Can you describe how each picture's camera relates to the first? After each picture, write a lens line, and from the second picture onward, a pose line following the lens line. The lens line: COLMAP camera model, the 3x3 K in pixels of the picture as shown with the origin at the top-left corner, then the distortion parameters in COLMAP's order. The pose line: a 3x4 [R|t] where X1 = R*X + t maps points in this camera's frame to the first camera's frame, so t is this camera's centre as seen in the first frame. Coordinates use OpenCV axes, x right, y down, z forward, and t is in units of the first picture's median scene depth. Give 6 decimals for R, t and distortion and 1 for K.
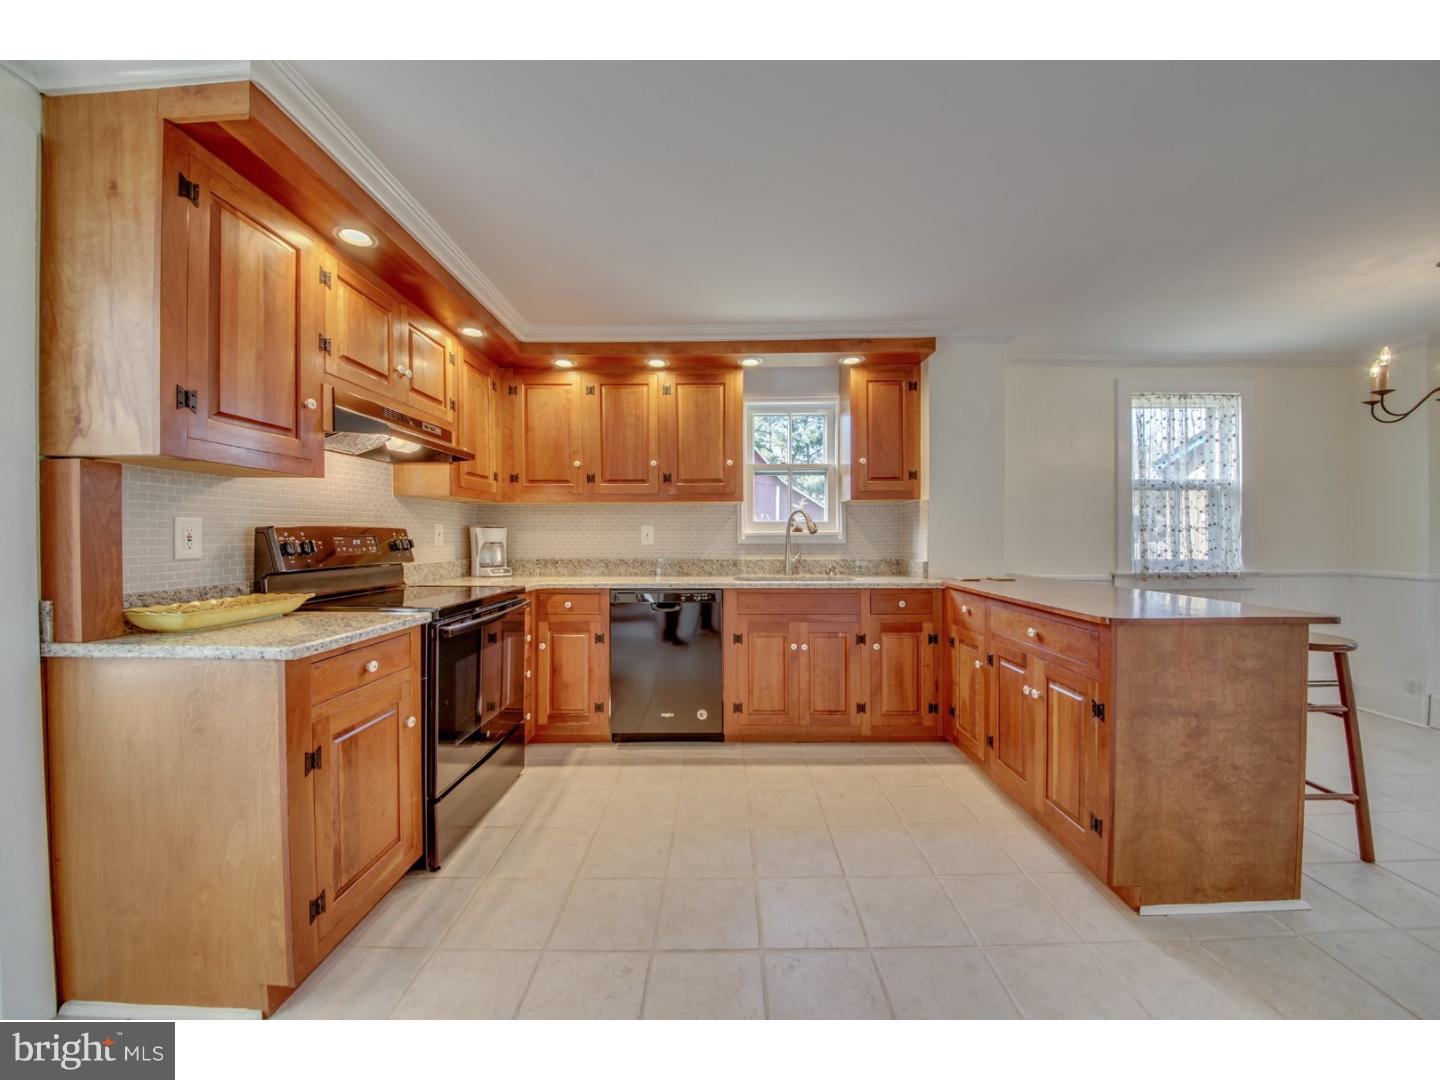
lens RADIAL K [[535.3, 0, 710.1], [0, 535.3, 542.5], [0, 0, 1]] dist [-0.021385, -0.002338]
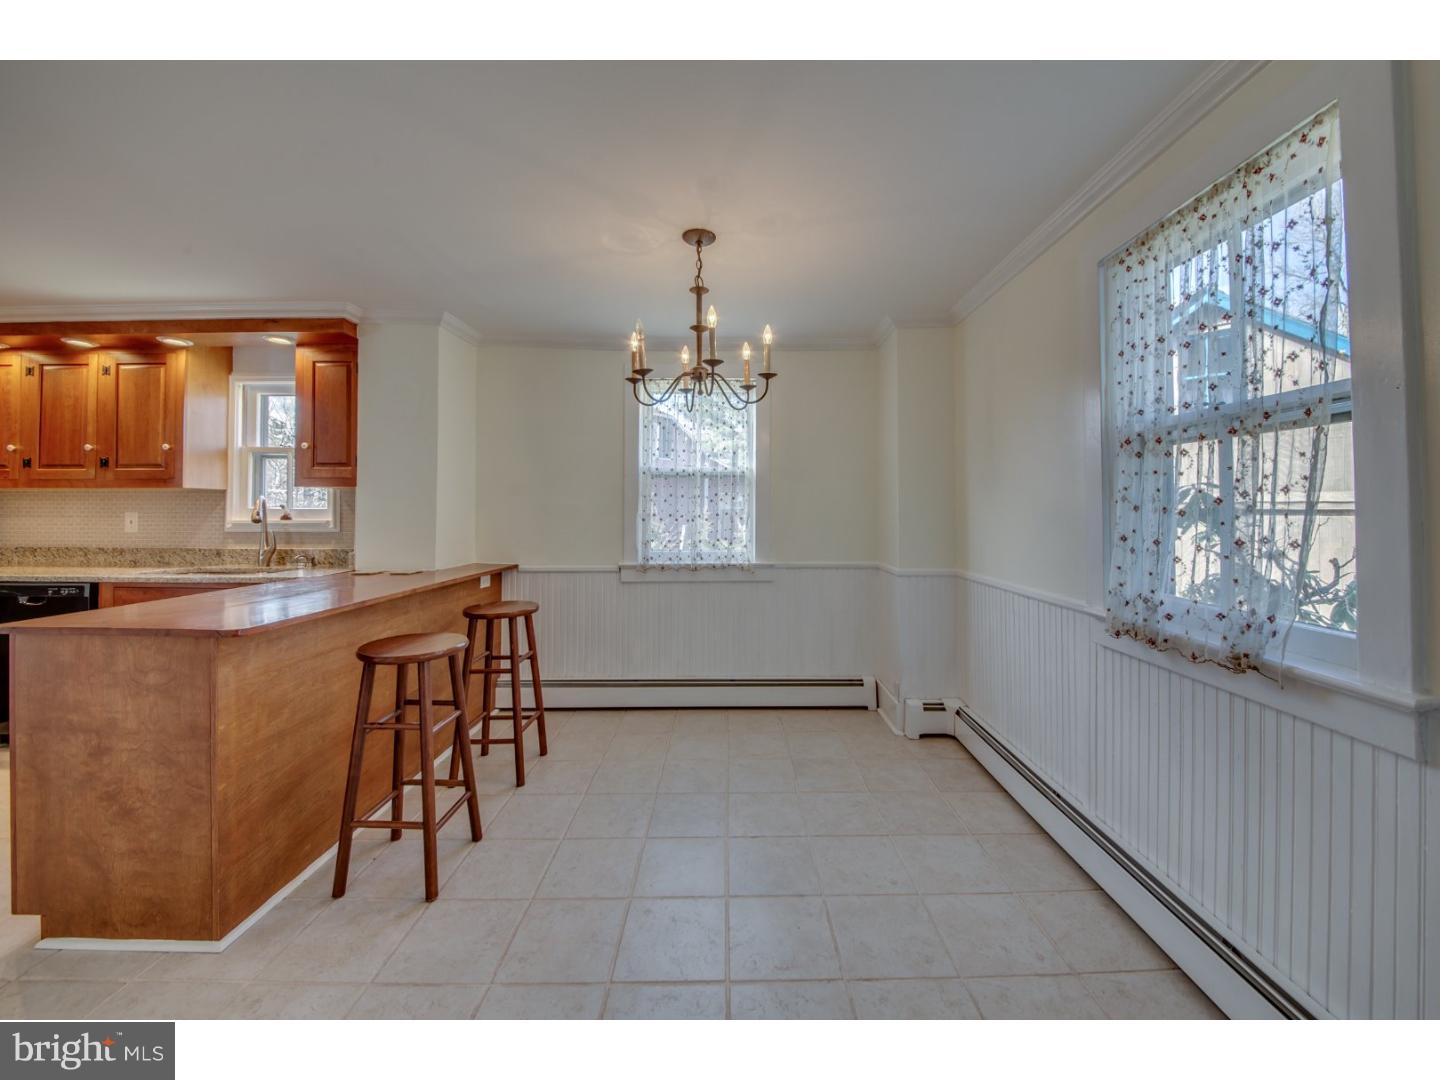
lens RADIAL K [[565.1, 0, 727.5], [0, 565.1, 503.0], [0, 0, 1]] dist [-0.025157, -0.000019]
pose [[0.999137, 0.003563, 0.041379, 1.086931], [-0.002443, 0.999630, -0.027106, -0.028870], [-0.041461, 0.026982, 0.998776, -0.011371]]
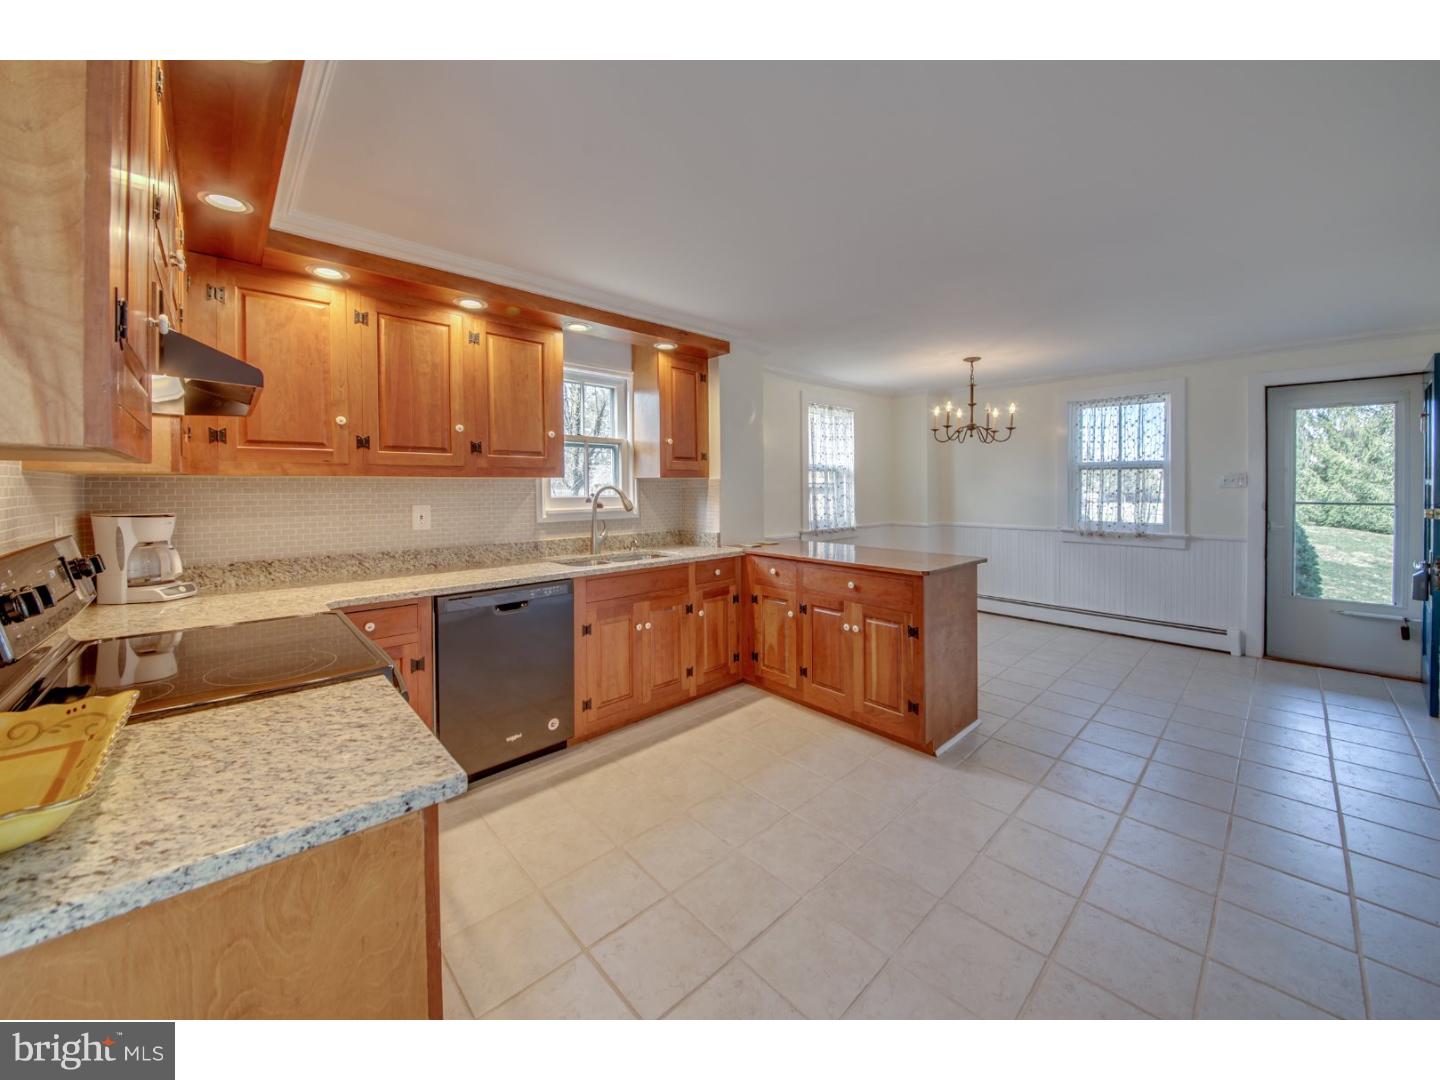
lens RADIAL K [[535.3, 0, 739.1], [0, 535.3, 497.4], [0, 0, 1]] dist [-0.021385, -0.002338]
pose [[0.693579, -0.013726, 0.720250, -0.425063], [0.011598, 0.999902, 0.007887, -0.052303], [-0.720288, 0.002883, 0.693669, 0.174155]]
